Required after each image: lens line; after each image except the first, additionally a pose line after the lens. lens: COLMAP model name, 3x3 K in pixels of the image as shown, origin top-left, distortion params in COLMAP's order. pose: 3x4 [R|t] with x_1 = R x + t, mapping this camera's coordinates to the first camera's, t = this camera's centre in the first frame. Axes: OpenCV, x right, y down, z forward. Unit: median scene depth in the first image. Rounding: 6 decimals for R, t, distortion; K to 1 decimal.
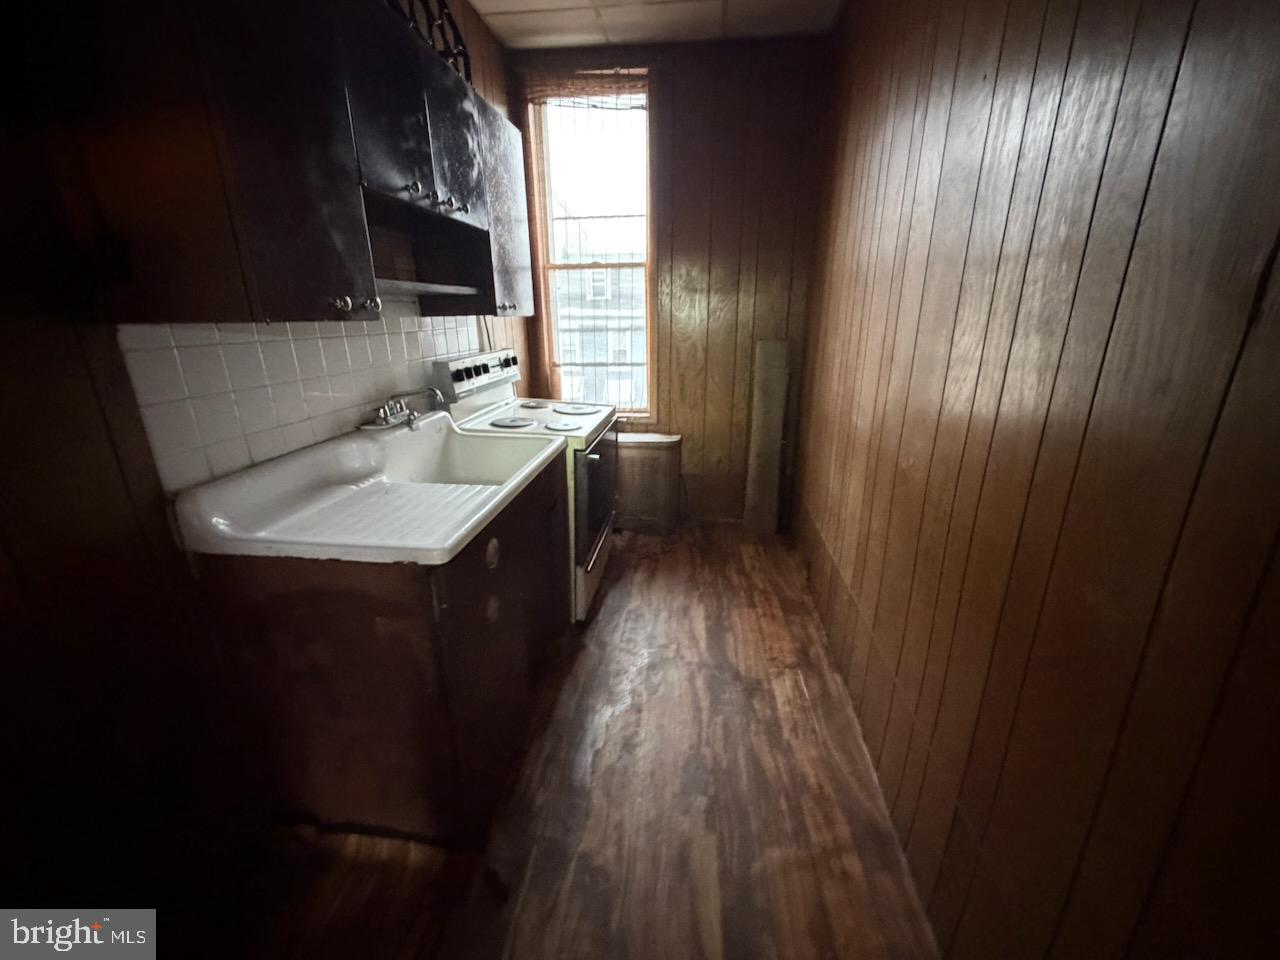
lens RADIAL K [[522.3, 0, 640.1], [0, 522.3, 477.8], [0, 0, 1]] dist [0.001348, -0.000134]
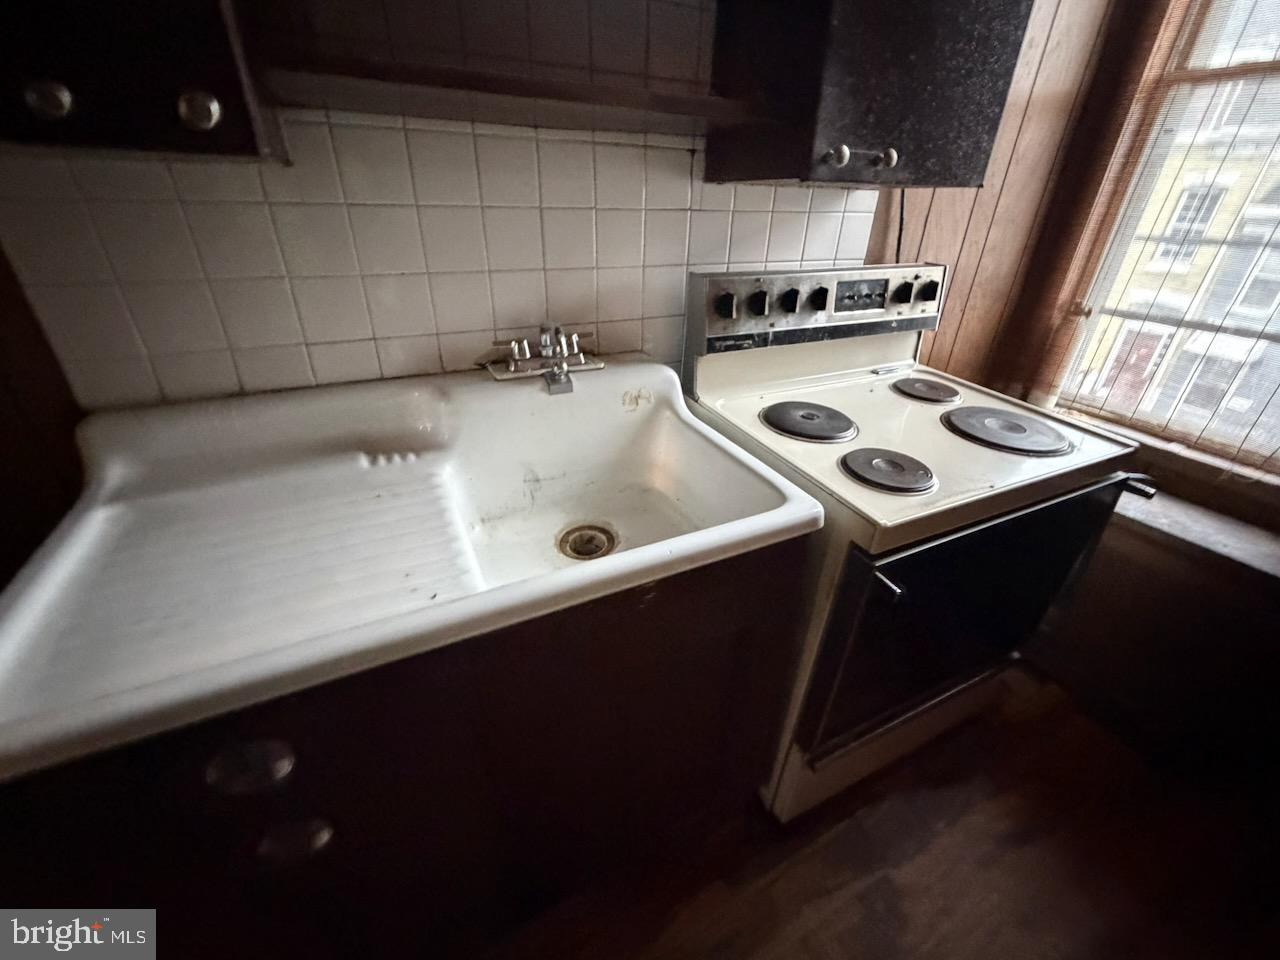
lens RADIAL K [[522.3, 0, 642.5], [0, 522.3, 475.0], [0, 0, 1]] dist [0.001348, -0.000134]
pose [[0.544345, 0.411341, -0.731086, 0.061617], [-0.282109, 0.910526, 0.302252, -0.183472], [0.790002, 0.041716, 0.611683, 0.647414]]
